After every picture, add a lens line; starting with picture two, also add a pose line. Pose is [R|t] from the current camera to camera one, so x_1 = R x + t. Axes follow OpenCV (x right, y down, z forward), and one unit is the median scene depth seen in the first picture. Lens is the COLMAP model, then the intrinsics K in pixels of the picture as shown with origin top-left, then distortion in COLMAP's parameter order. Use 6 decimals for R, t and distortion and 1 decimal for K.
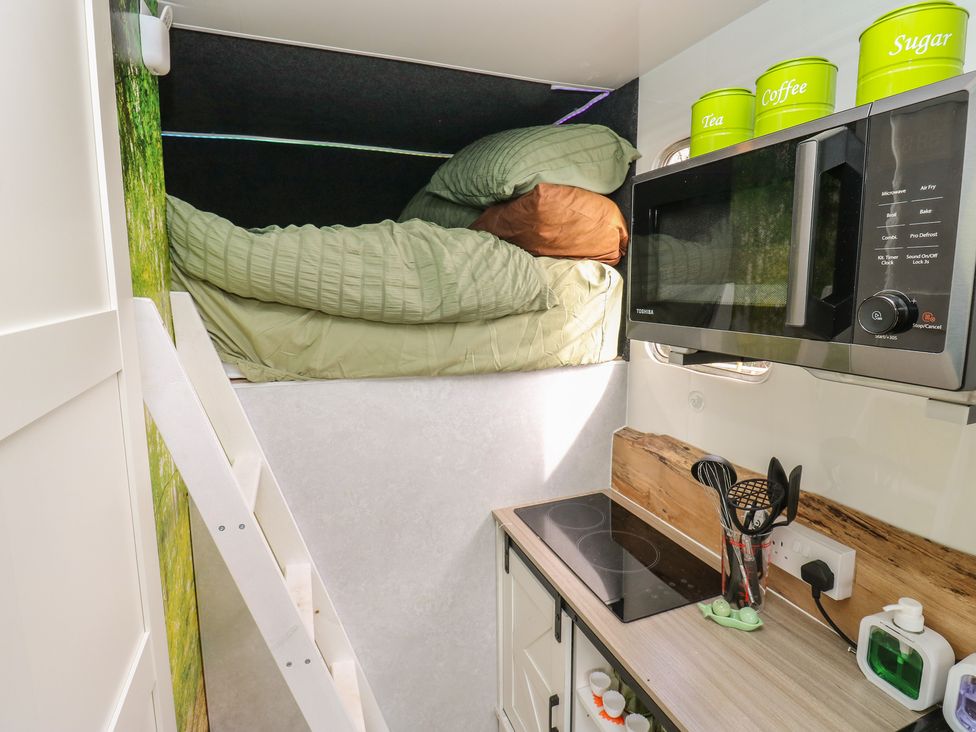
lens RADIAL K [[524.2, 0, 488.9], [0, 524.2, 354.6], [0, 0, 1]] dist [0.006631, -0.017820]
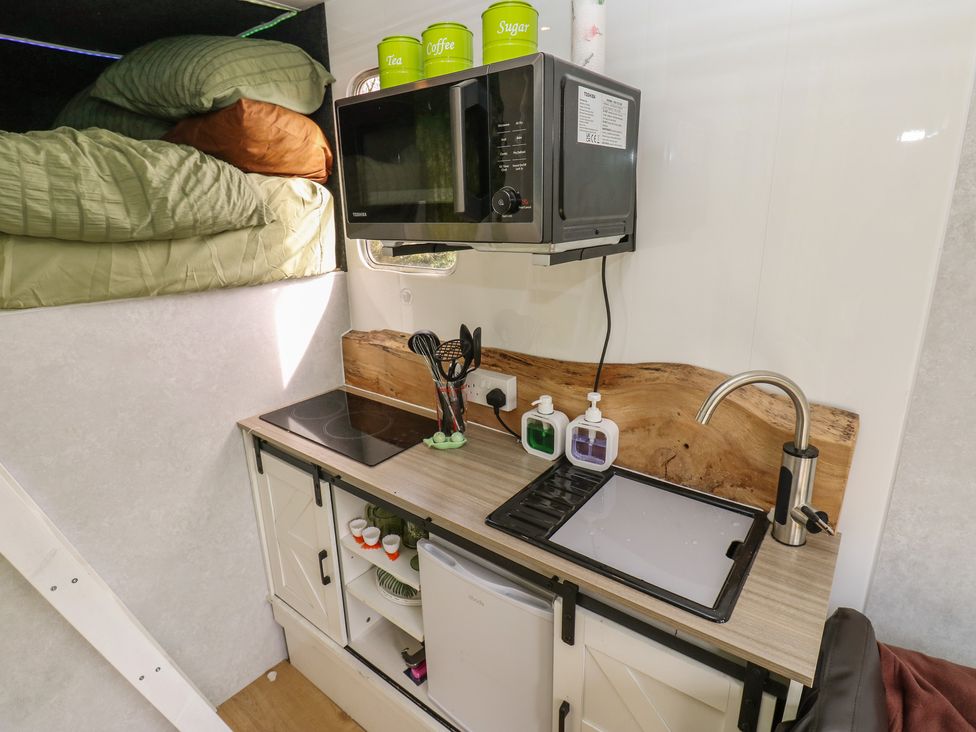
lens RADIAL K [[524.2, 0, 488.9], [0, 524.2, 354.6], [0, 0, 1]] dist [0.006631, -0.017820]
pose [[0.855192, -0.148468, 0.496592, -0.072539], [0.084489, 0.985213, 0.149052, 0.056428], [-0.511379, -0.085512, 0.855090, -0.169154]]
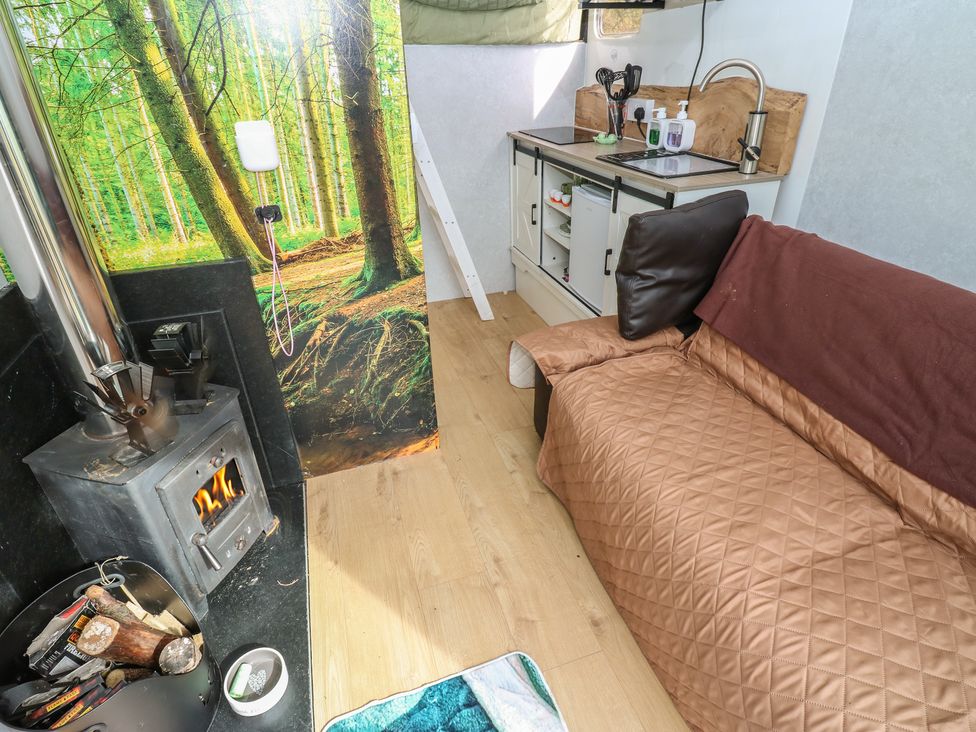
lens RADIAL K [[524.2, 0, 488.9], [0, 524.2, 354.6], [0, 0, 1]] dist [0.006631, -0.017820]
pose [[0.998693, 0.001233, -0.051097, 0.044697], [0.017863, 0.928252, 0.371523, 0.384197], [0.047889, -0.371950, 0.927017, -1.187154]]
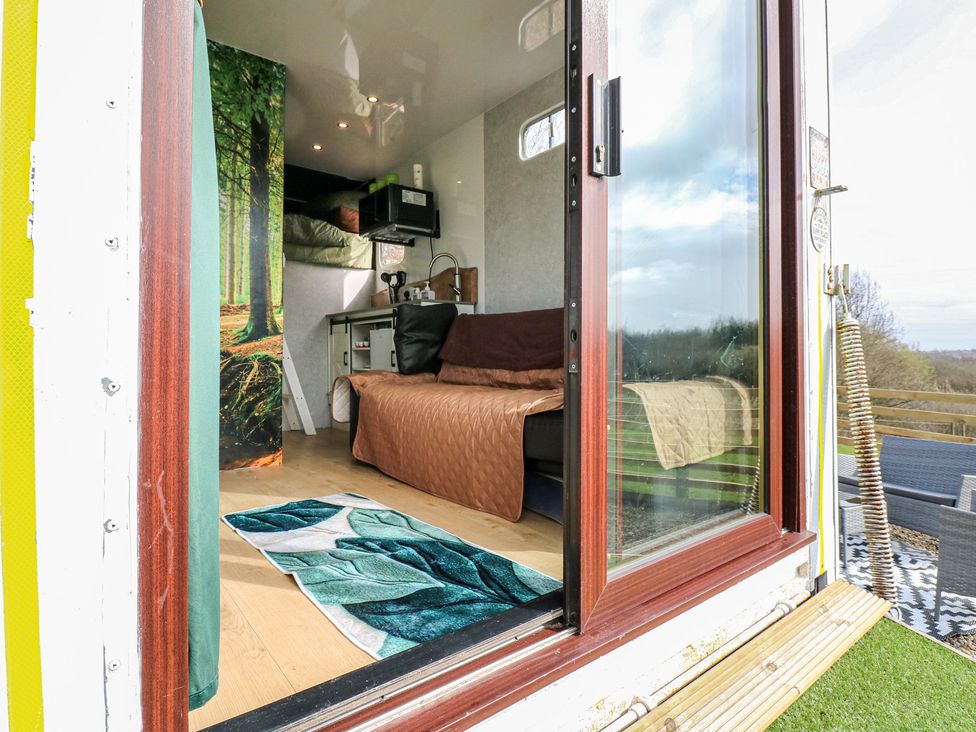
lens RADIAL K [[532.3, 0, 493.8], [0, 532.3, 347.8], [0, 0, 1]] dist [0.001537, -0.014244]
pose [[0.950866, 0.001534, 0.309598, -0.024018], [0.045632, 0.988372, -0.145045, 1.068459], [-0.306220, 0.152046, 0.939740, -2.264523]]
